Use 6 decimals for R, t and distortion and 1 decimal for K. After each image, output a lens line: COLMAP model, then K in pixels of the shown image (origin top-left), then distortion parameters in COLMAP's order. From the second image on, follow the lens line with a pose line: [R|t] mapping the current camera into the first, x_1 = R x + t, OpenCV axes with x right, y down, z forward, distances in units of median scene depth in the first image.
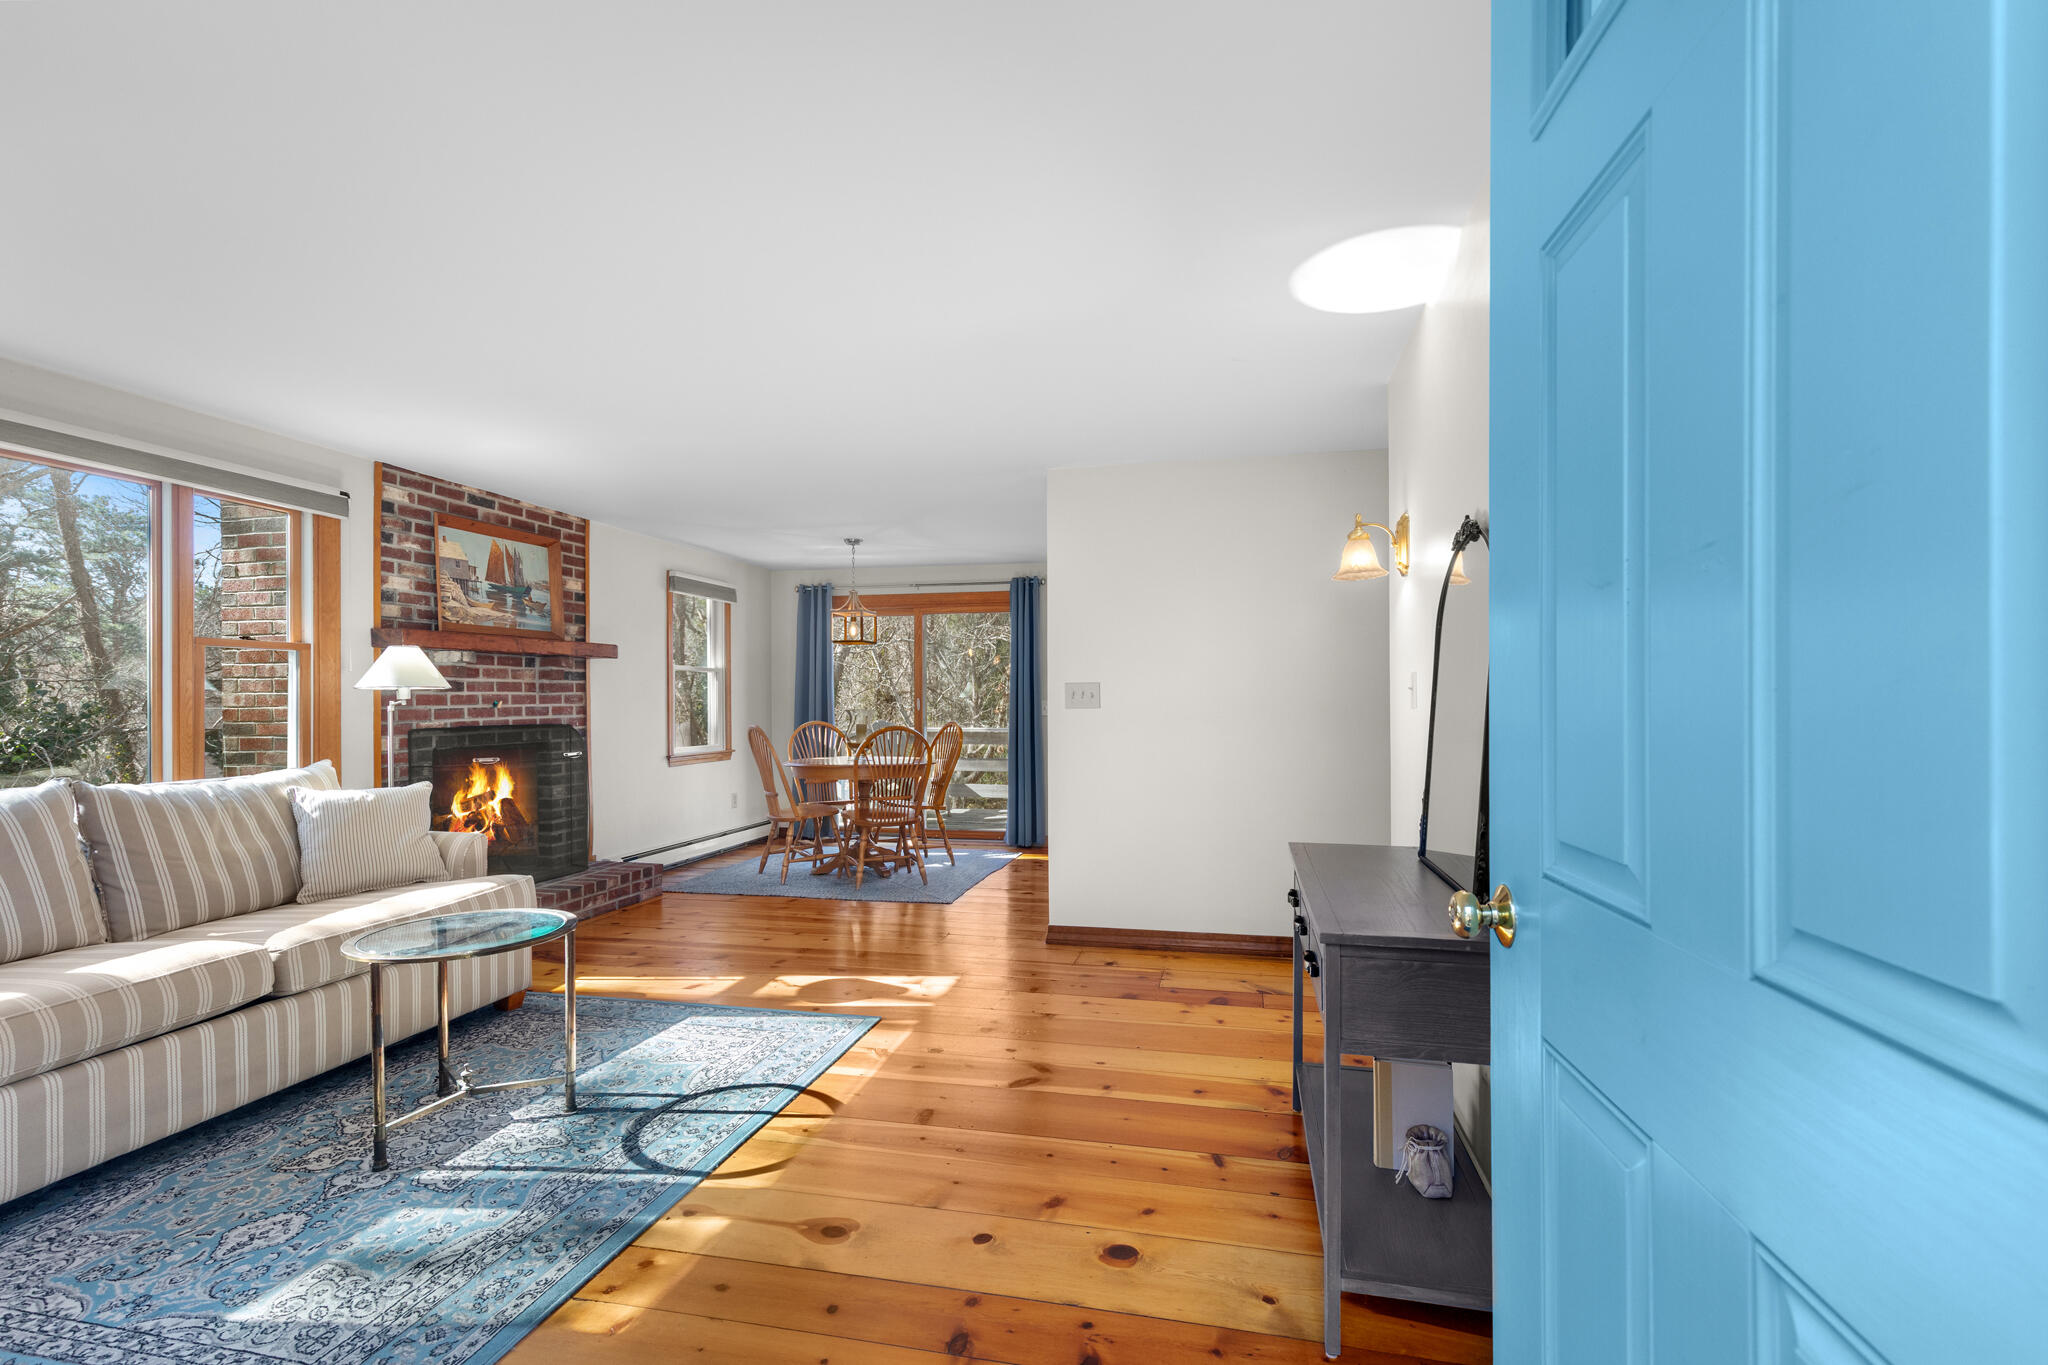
lens RADIAL K [[929.0, 0, 1018.6], [0, 929.0, 703.9], [0, 0, 1]] dist [0.001632, 0.000708]
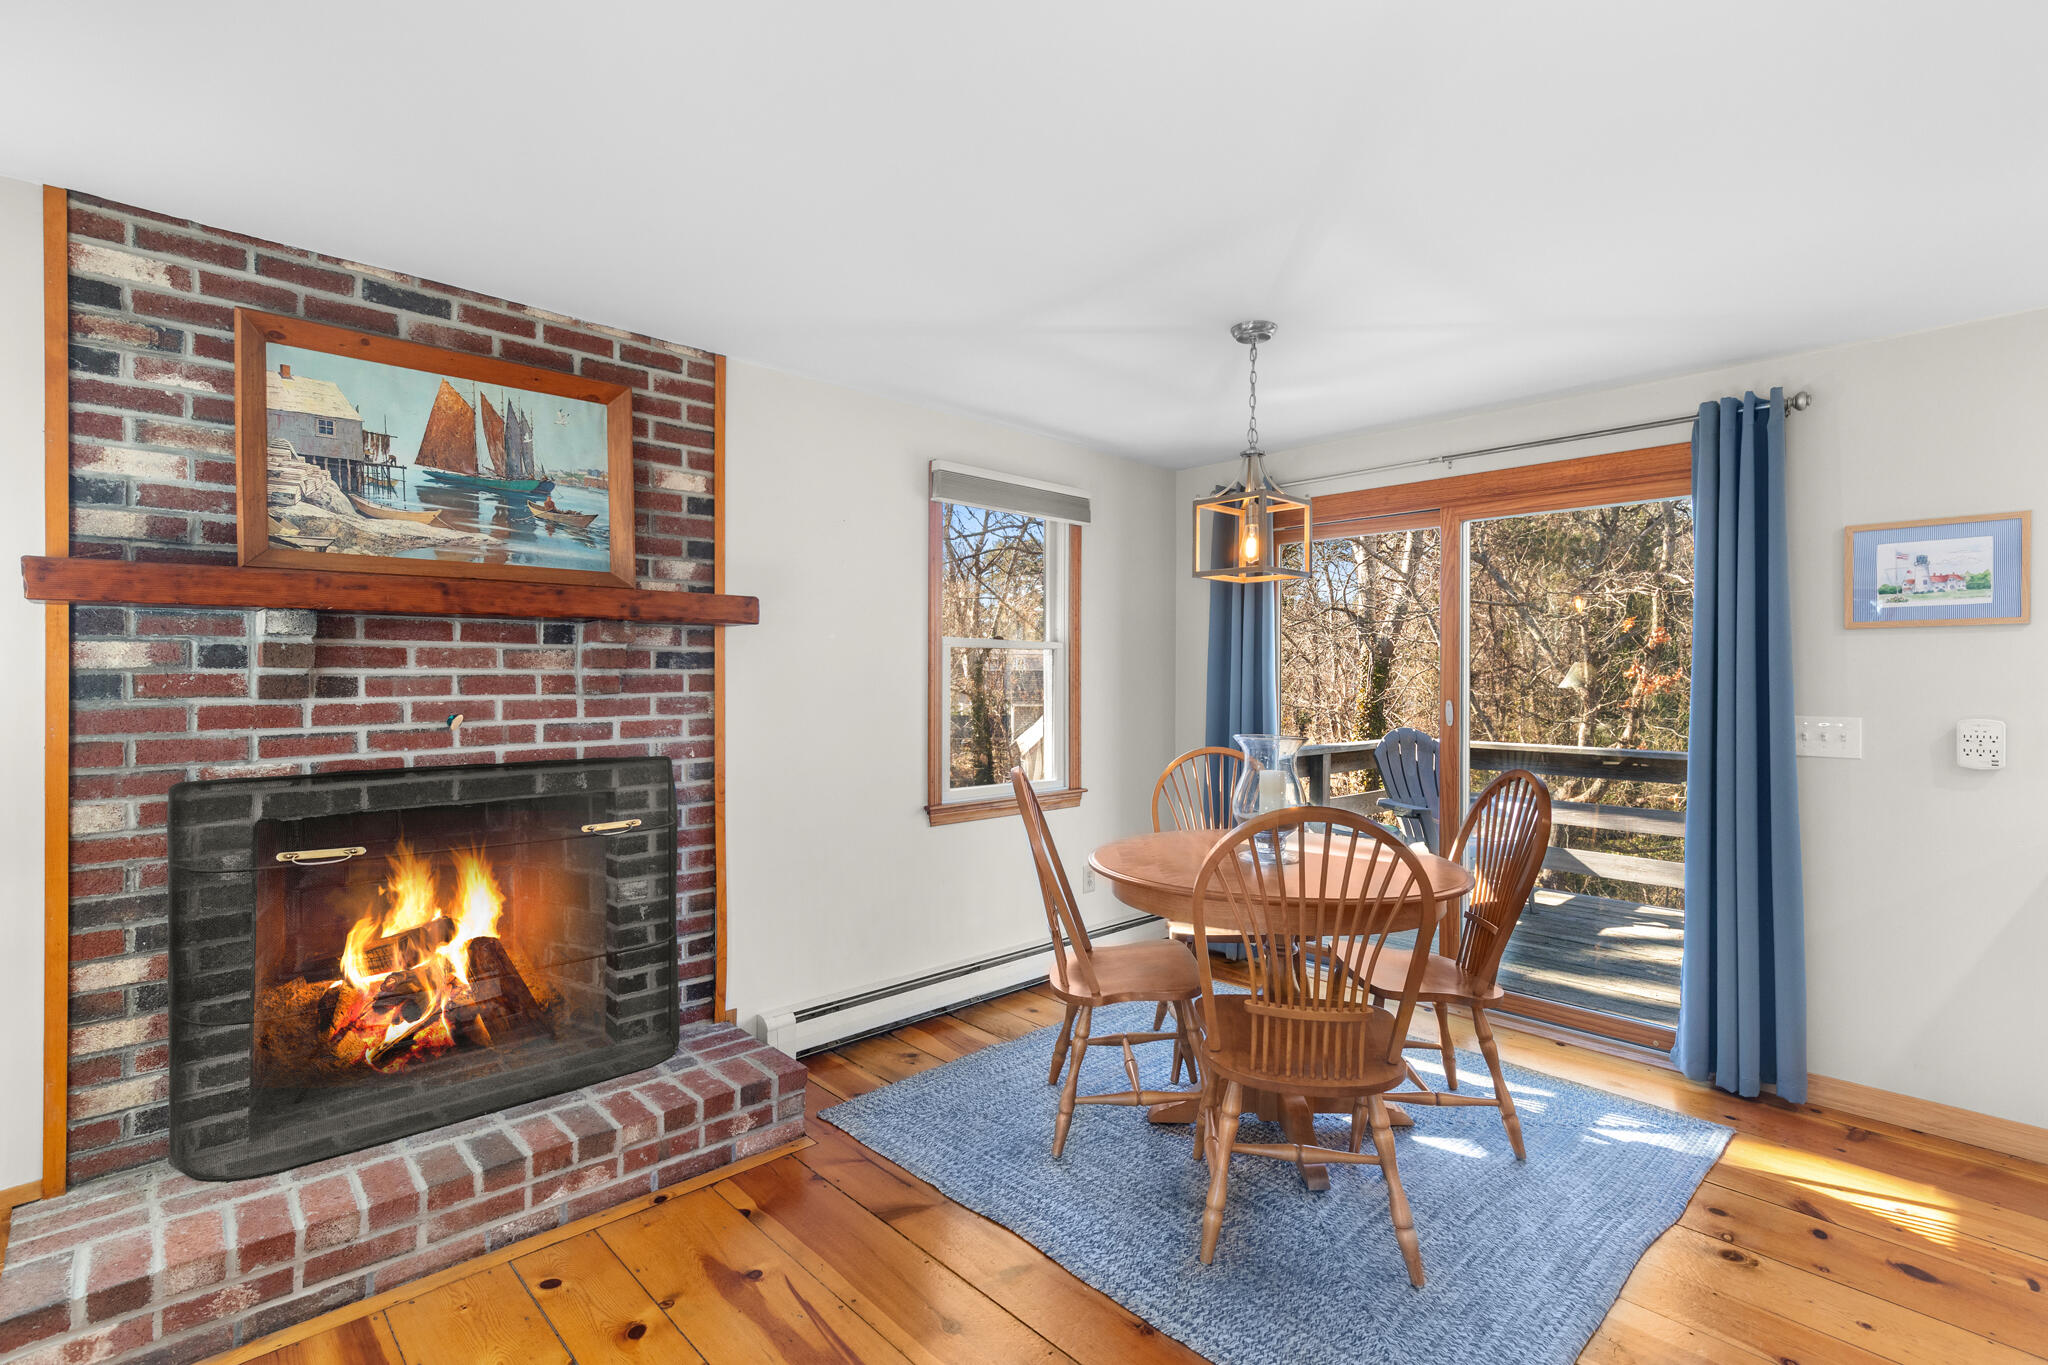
lens RADIAL K [[929.0, 0, 1039.5], [0, 929.0, 675.1], [0, 0, 1]] dist [0.001632, 0.000708]
pose [[0.840815, 0.003831, -0.541309, -0.045472], [-0.006849, 0.999970, -0.003561, -0.025978], [0.541279, 0.006702, 0.840816, 0.818072]]
